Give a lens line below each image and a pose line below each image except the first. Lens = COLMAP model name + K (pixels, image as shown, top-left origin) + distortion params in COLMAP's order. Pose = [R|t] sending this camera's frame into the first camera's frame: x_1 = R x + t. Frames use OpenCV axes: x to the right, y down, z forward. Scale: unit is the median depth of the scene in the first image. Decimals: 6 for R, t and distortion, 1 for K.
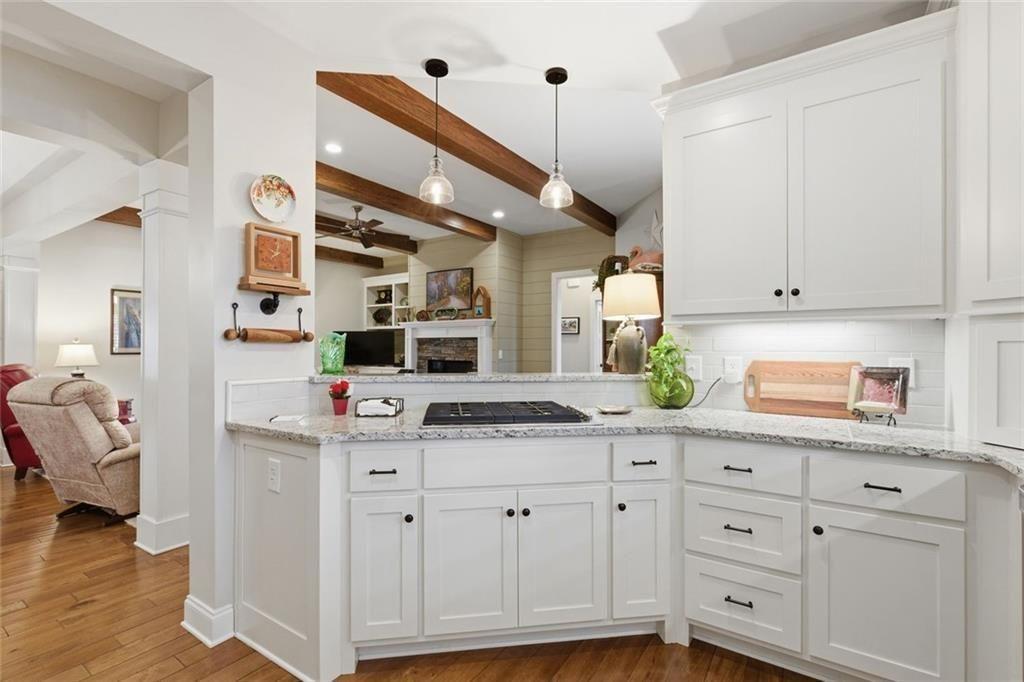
lens RADIAL K [[463.6, 0, 516.1], [0, 463.6, 343.8], [0, 0, 1]] dist [0.001718, 0.000168]
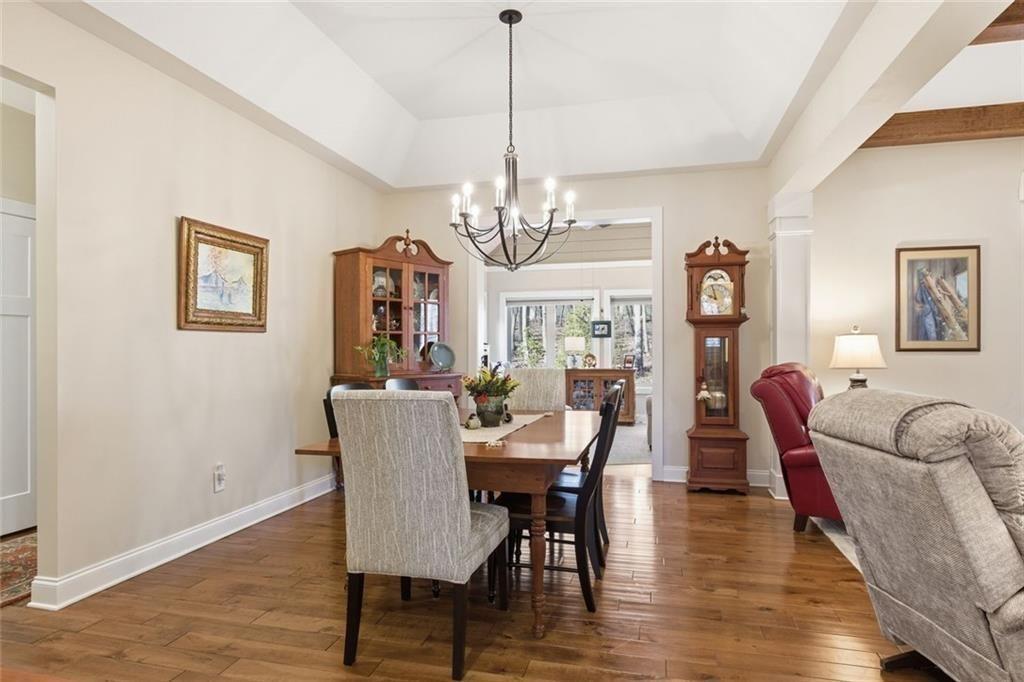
lens RADIAL K [[568.5, 0, 517.2], [0, 568.5, 344.2], [0, 0, 1]] dist [-0.004554, -0.000047]
pose [[0.339249, -0.006725, -0.940673, -0.428577], [0.006465, 0.999968, -0.004817, 0.018138], [0.940675, -0.004447, 0.339281, 0.332395]]
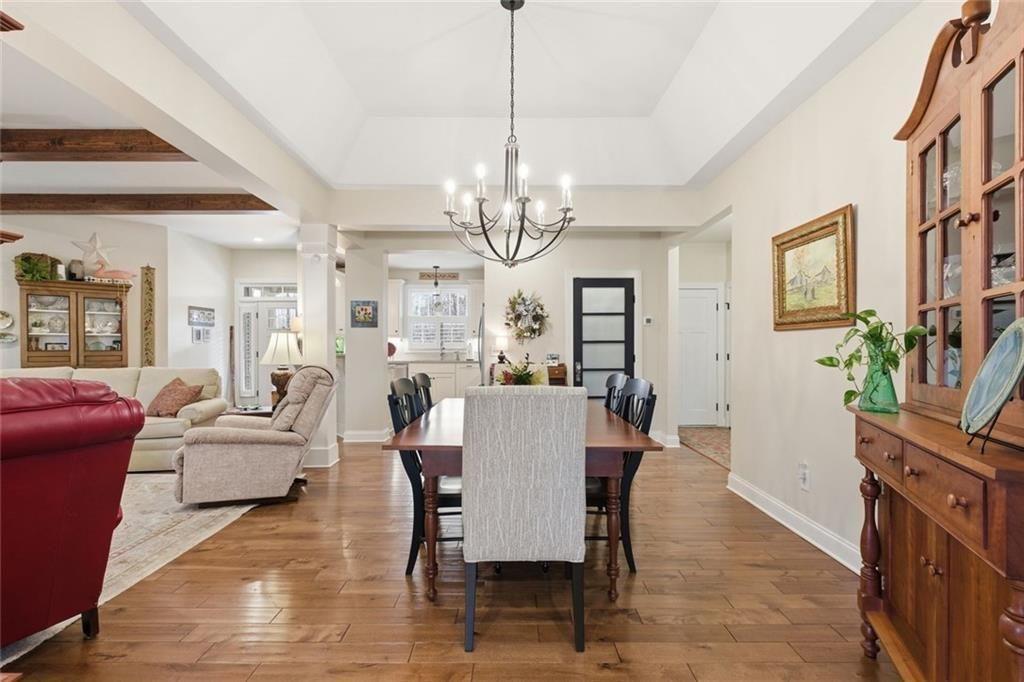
lens RADIAL K [[473.7, 0, 515.9], [0, 473.7, 347.1], [0, 0, 1]] dist [0.000486, 0.000047]
pose [[-0.554107, 0.000779, 0.832445, -1.529064], [-0.007090, 0.999959, -0.005655, 0.023867], [-0.832415, -0.009036, -0.554079, 0.856319]]
